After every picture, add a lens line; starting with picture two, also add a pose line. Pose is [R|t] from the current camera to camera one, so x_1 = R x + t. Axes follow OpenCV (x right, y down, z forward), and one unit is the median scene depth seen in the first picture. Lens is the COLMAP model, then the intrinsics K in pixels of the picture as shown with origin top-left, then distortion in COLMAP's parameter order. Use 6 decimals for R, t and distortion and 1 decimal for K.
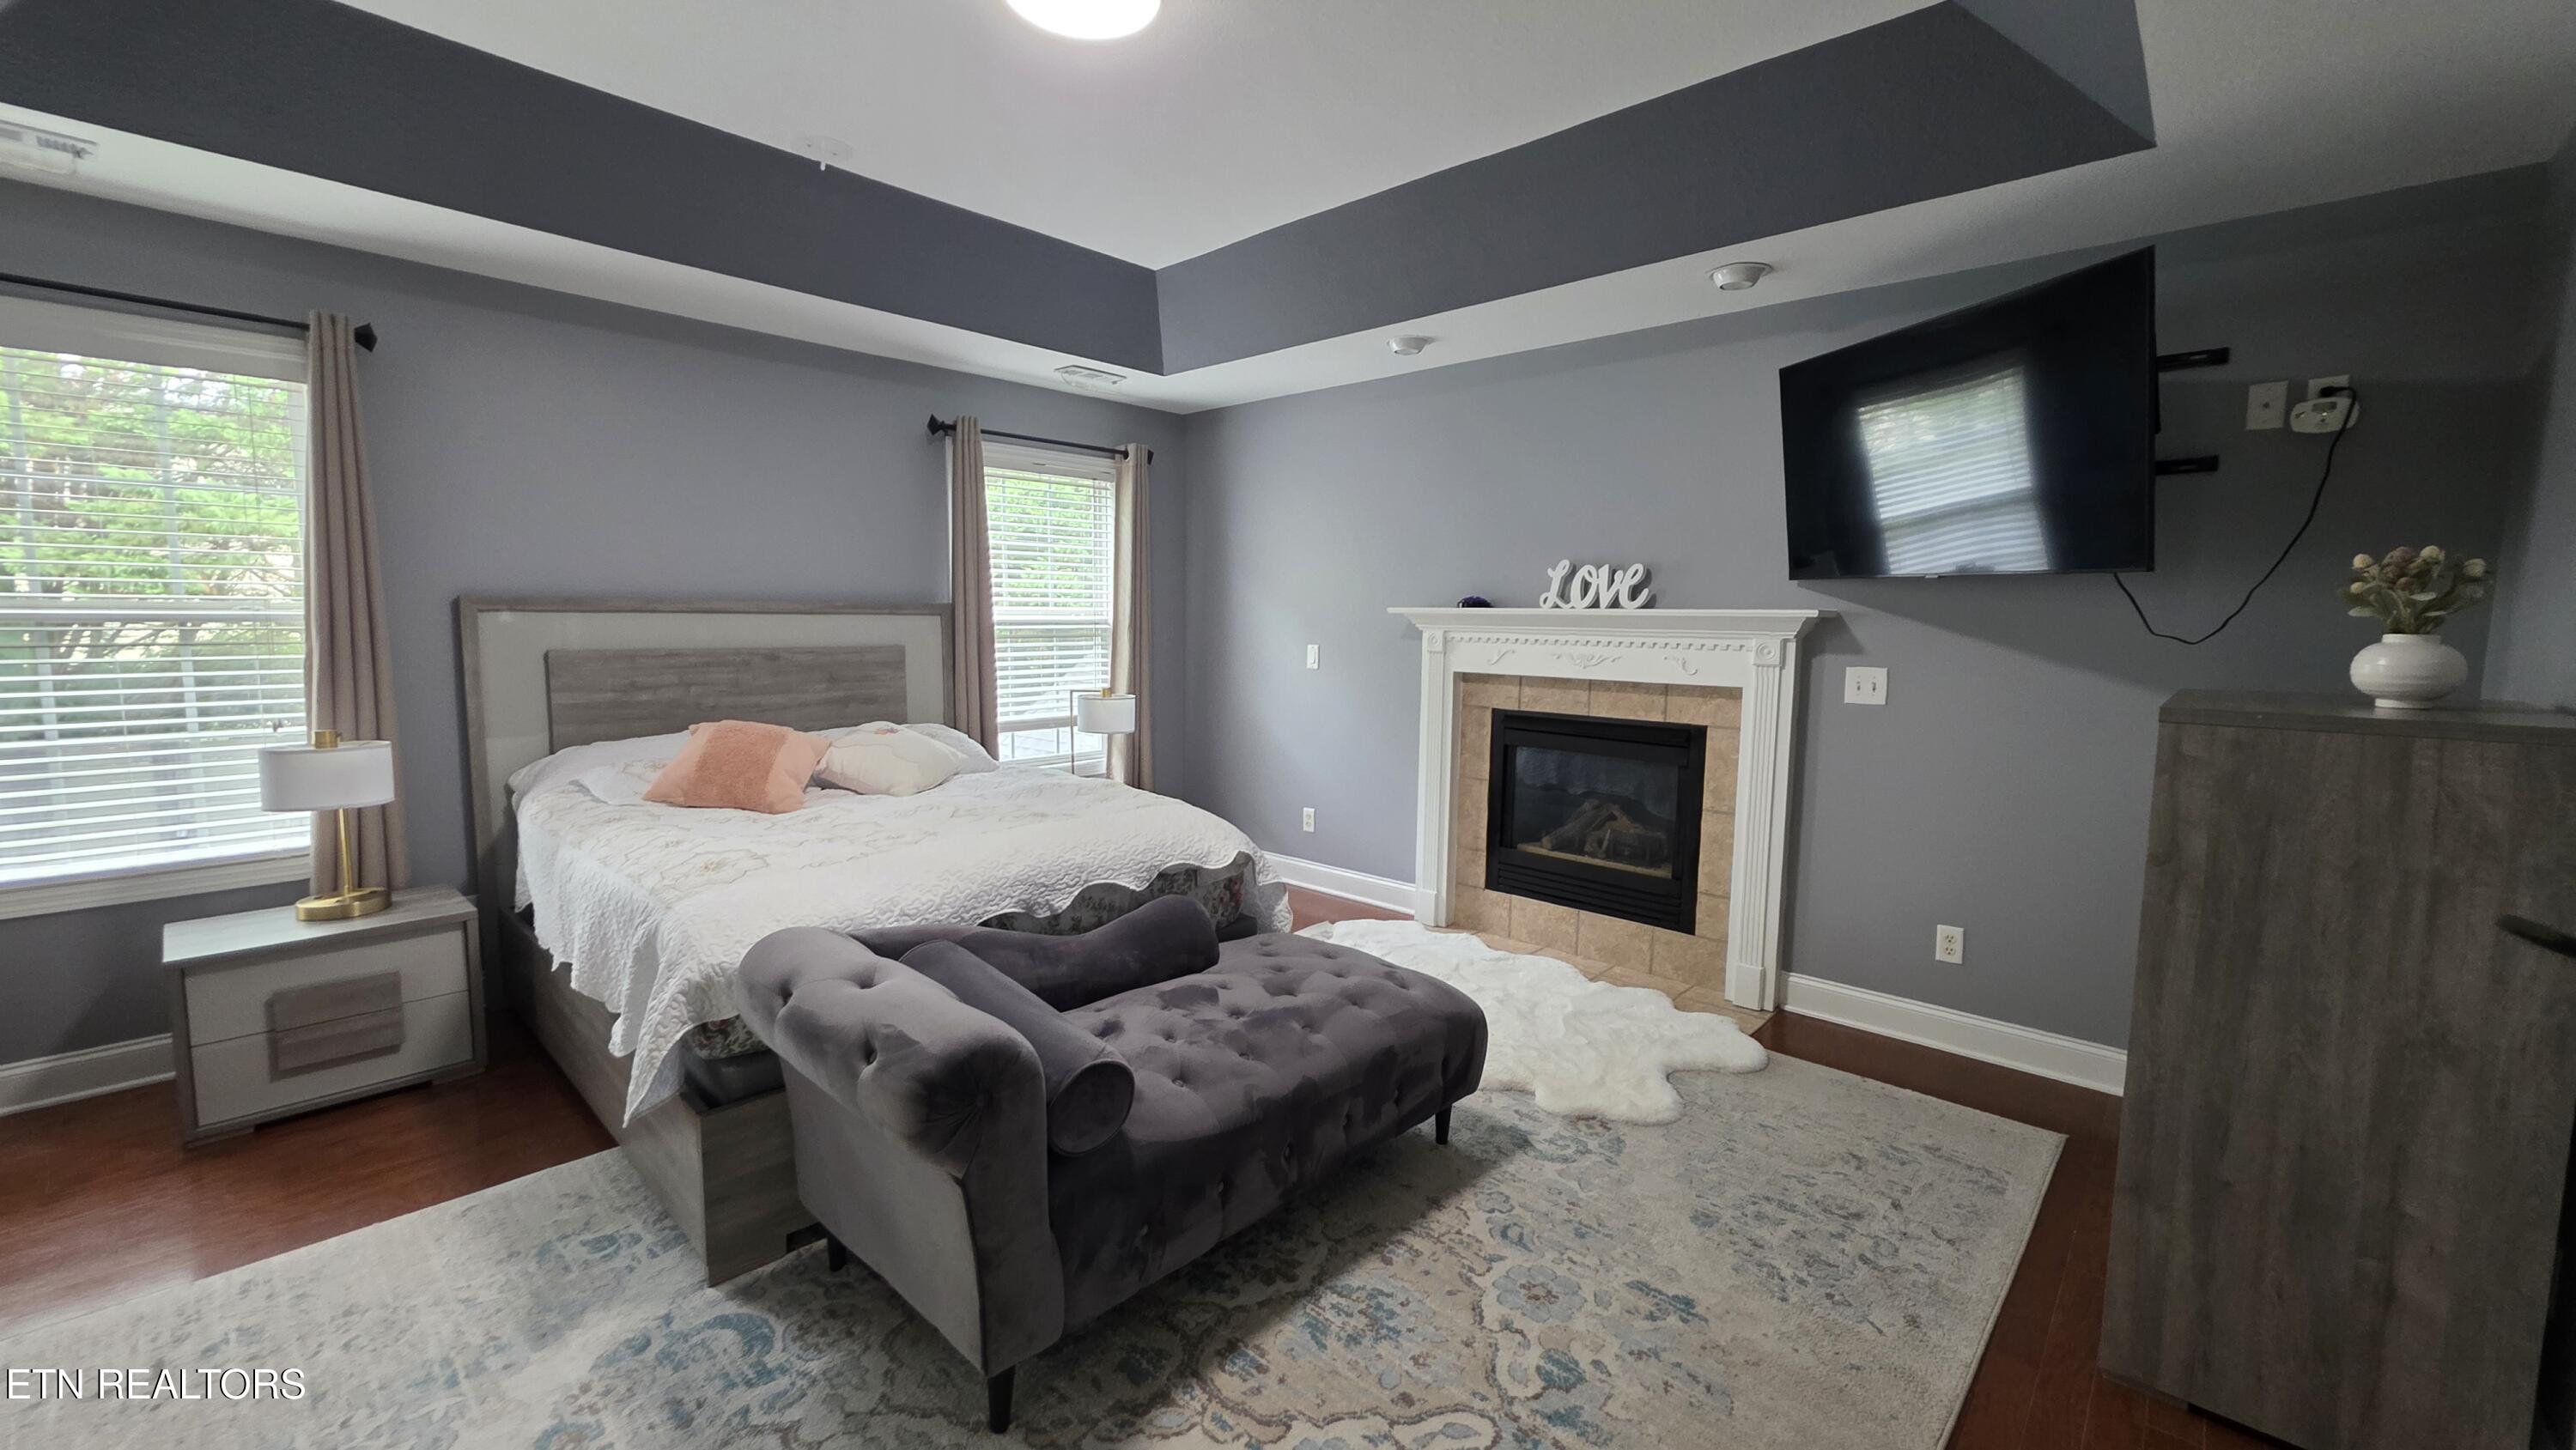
lens RADIAL K [[1034.3, 0, 1296.0], [0, 1034.3, 722.1], [0, 0, 1]] dist [0.004504, -0.000226]
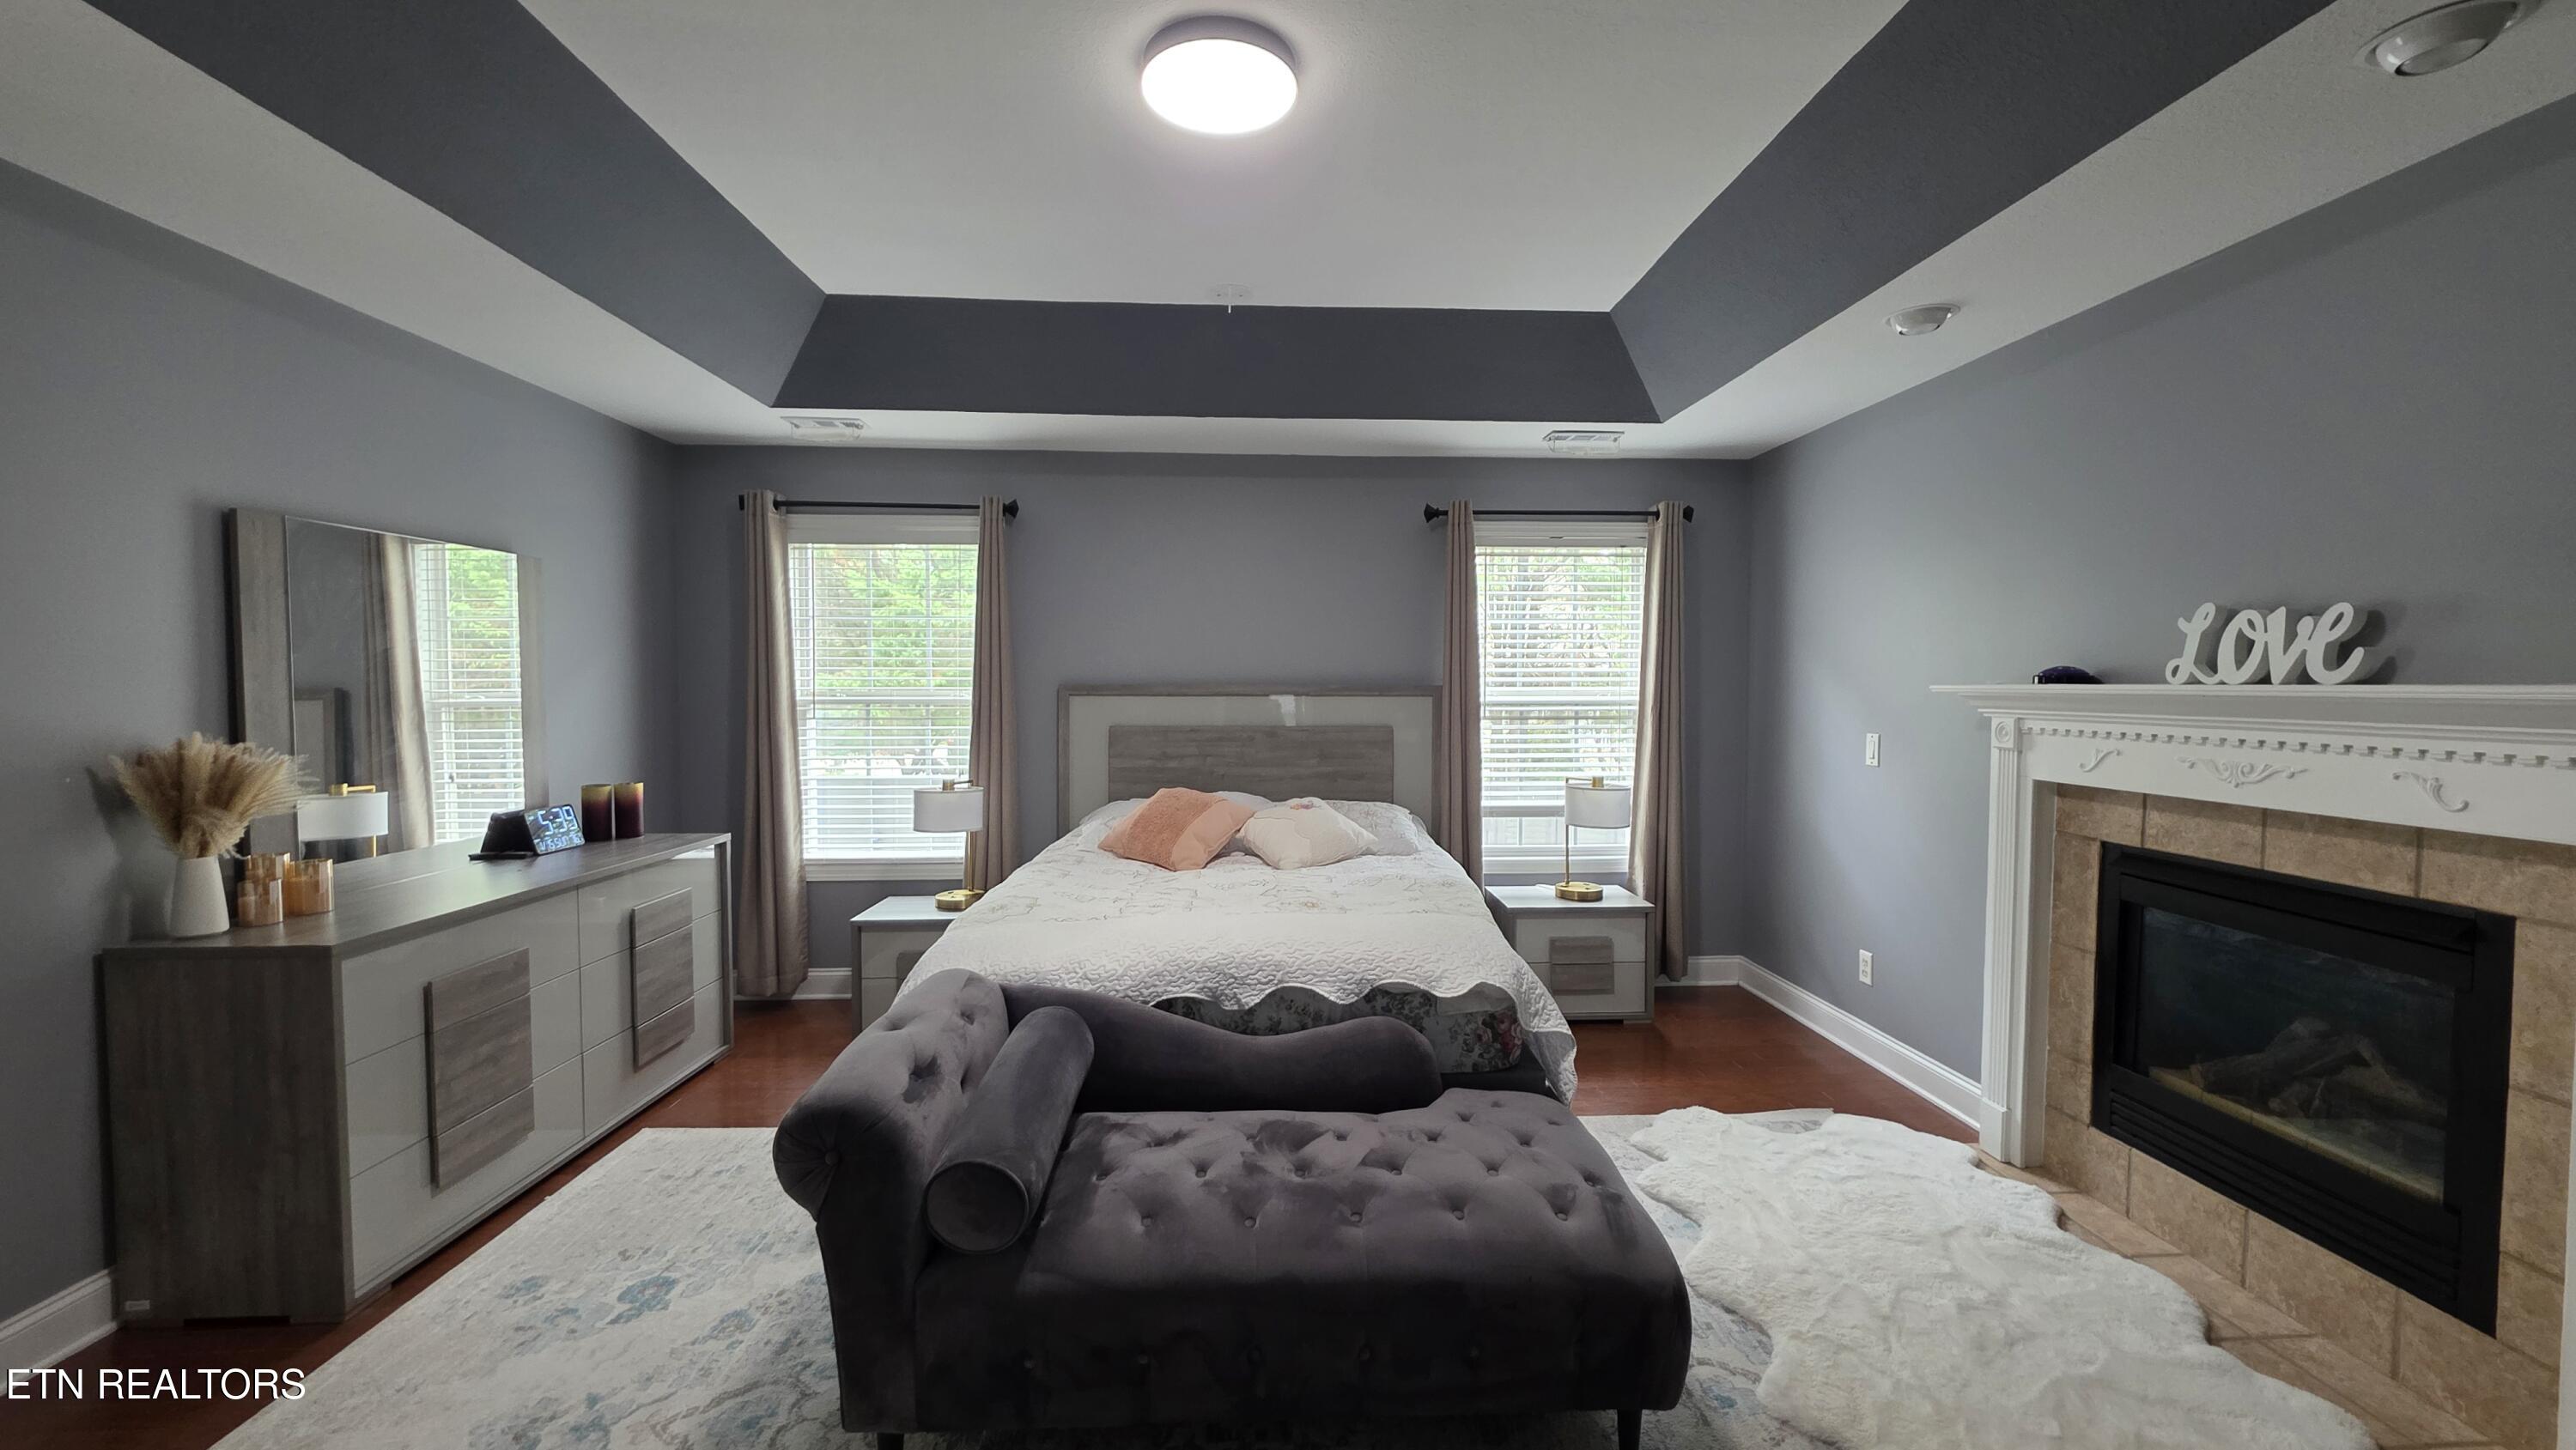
lens RADIAL K [[1034.3, 0, 1294.3], [0, 1034.3, 719.7], [0, 0, 1]] dist [0.004504, -0.000226]
pose [[0.712430, 0.013942, -0.701605, 0.313537], [-0.065960, 0.996707, -0.047172, -0.027241], [0.698636, 0.079884, 0.711003, 0.214572]]
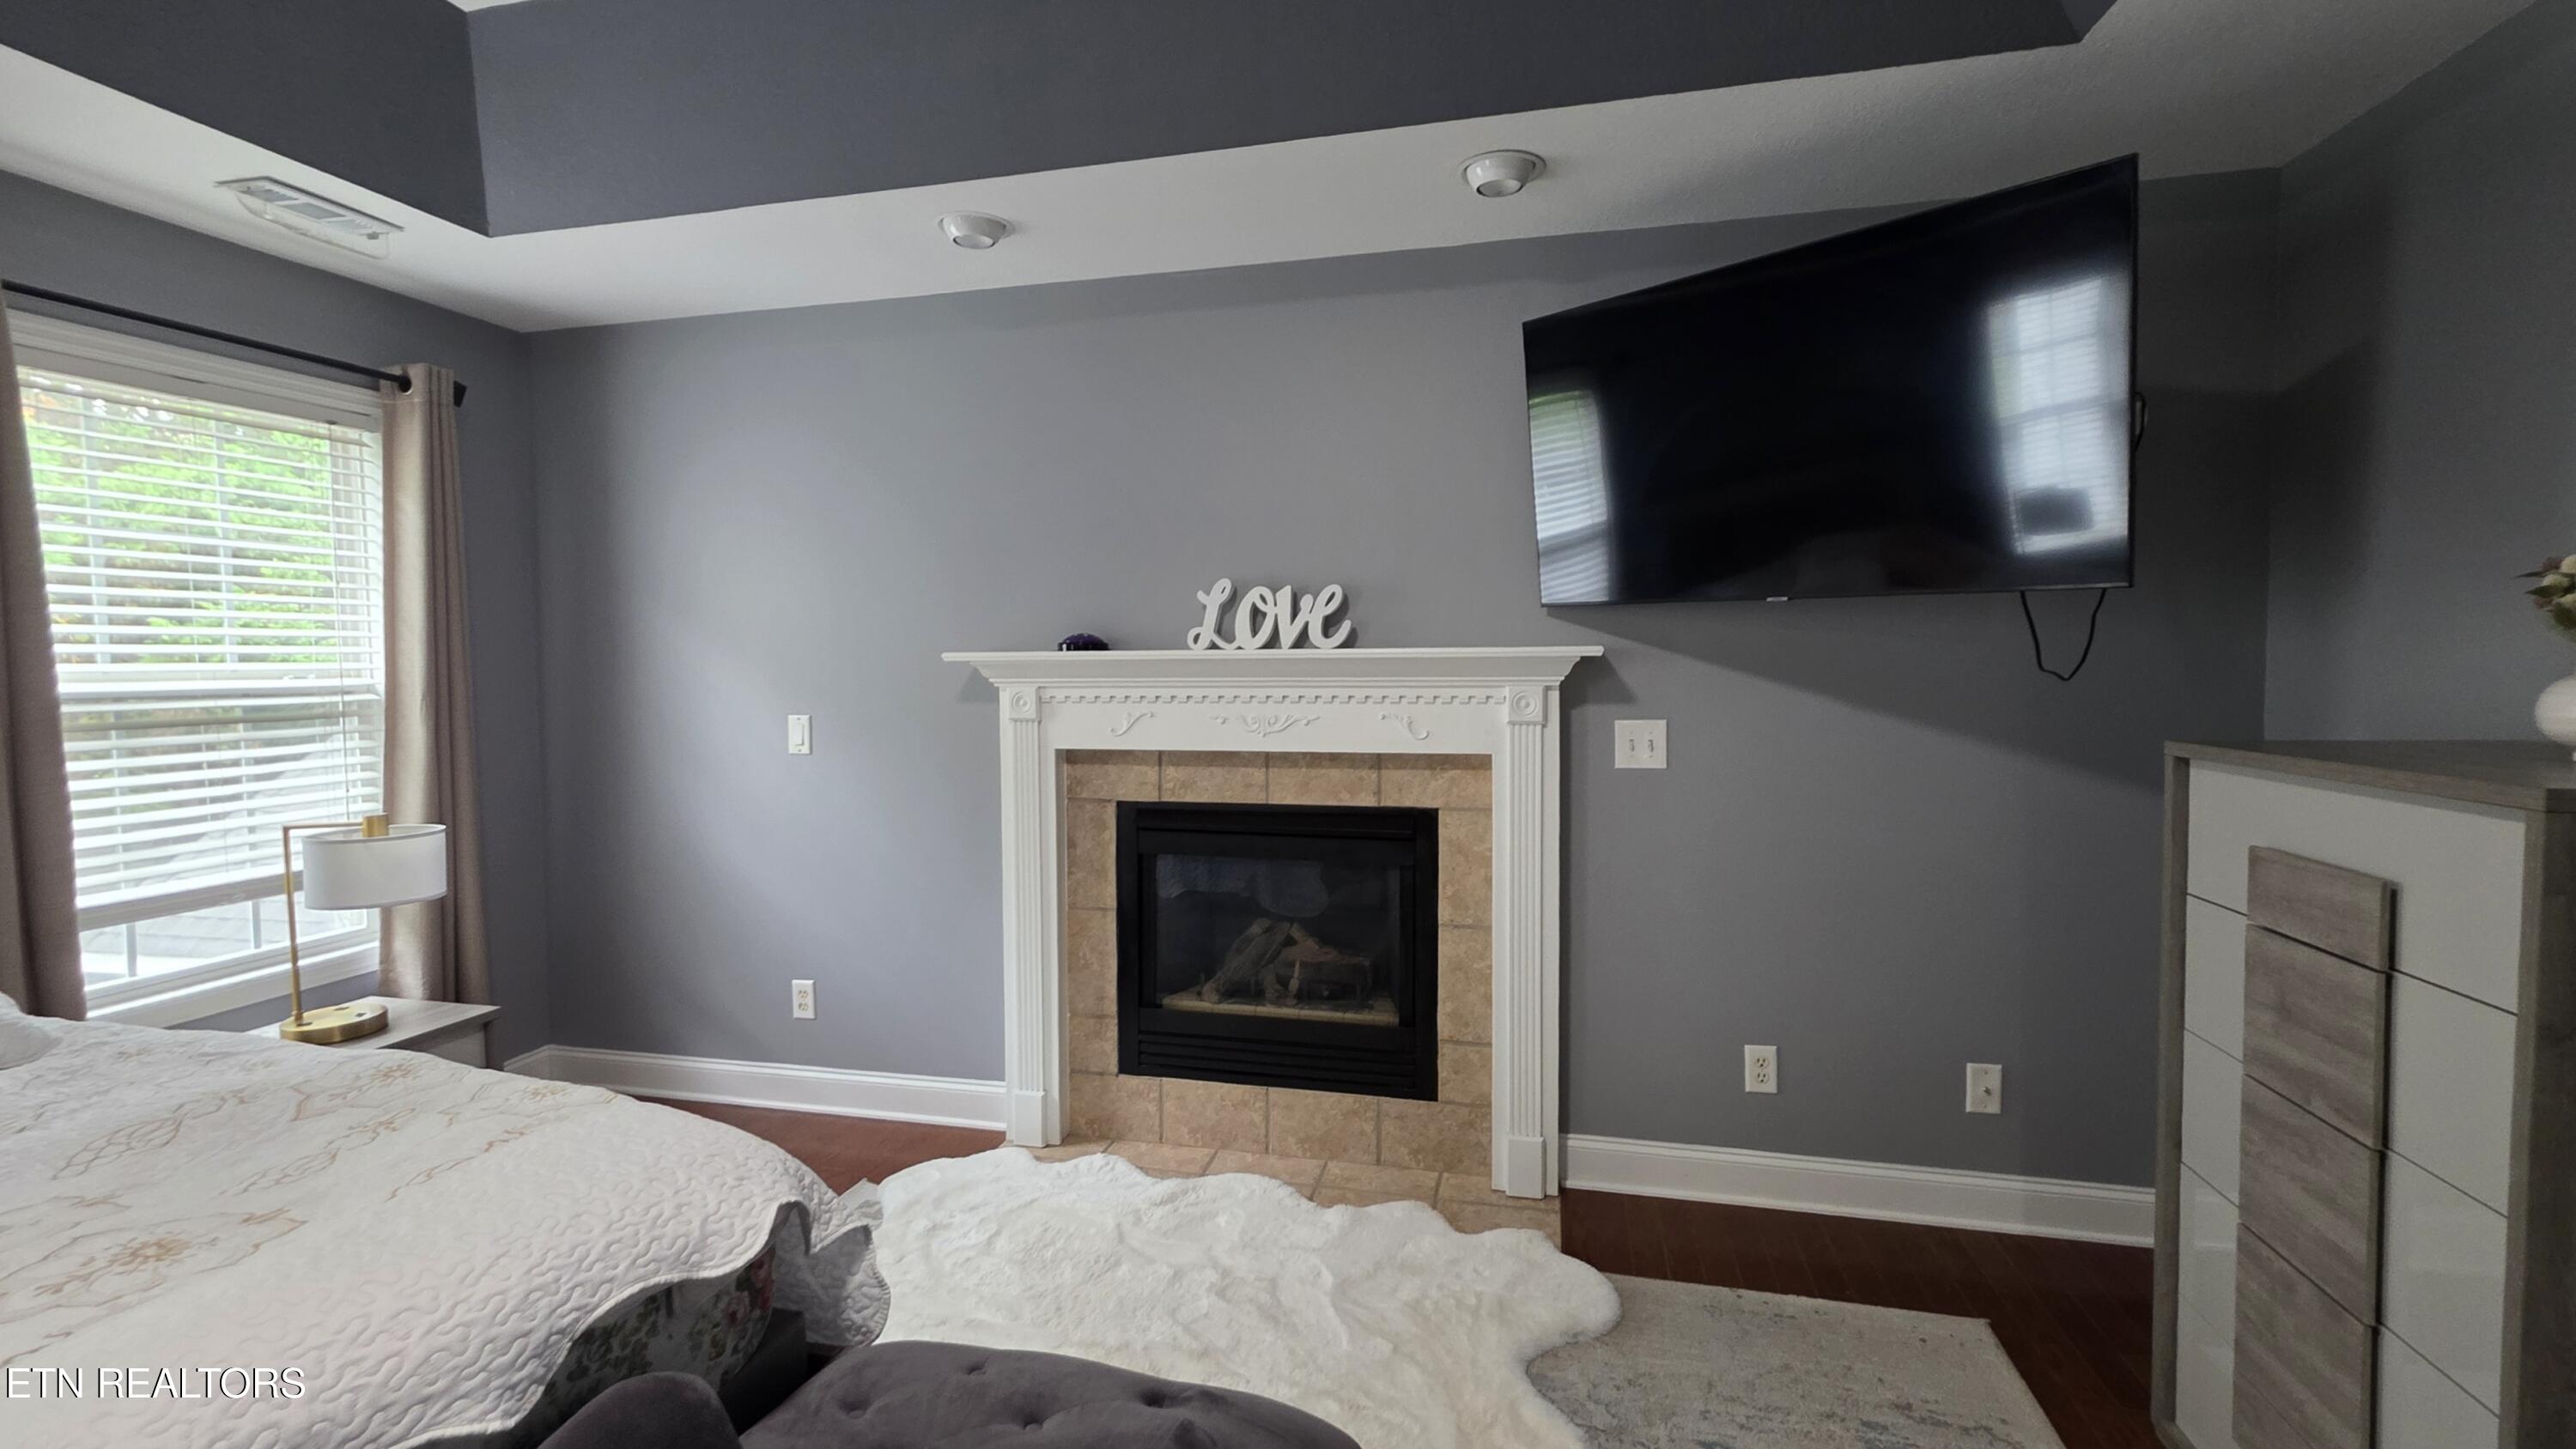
lens RADIAL K [[1114.5, 0, 1290.3], [0, 1114.5, 712.8], [0, 0, 1]] dist [0.004617, -0.000069]
pose [[0.872841, -0.041722, 0.486217, -0.065393], [0.069069, 0.996871, -0.038448, -0.038240], [-0.483092, 0.067142, 0.872992, 0.350174]]
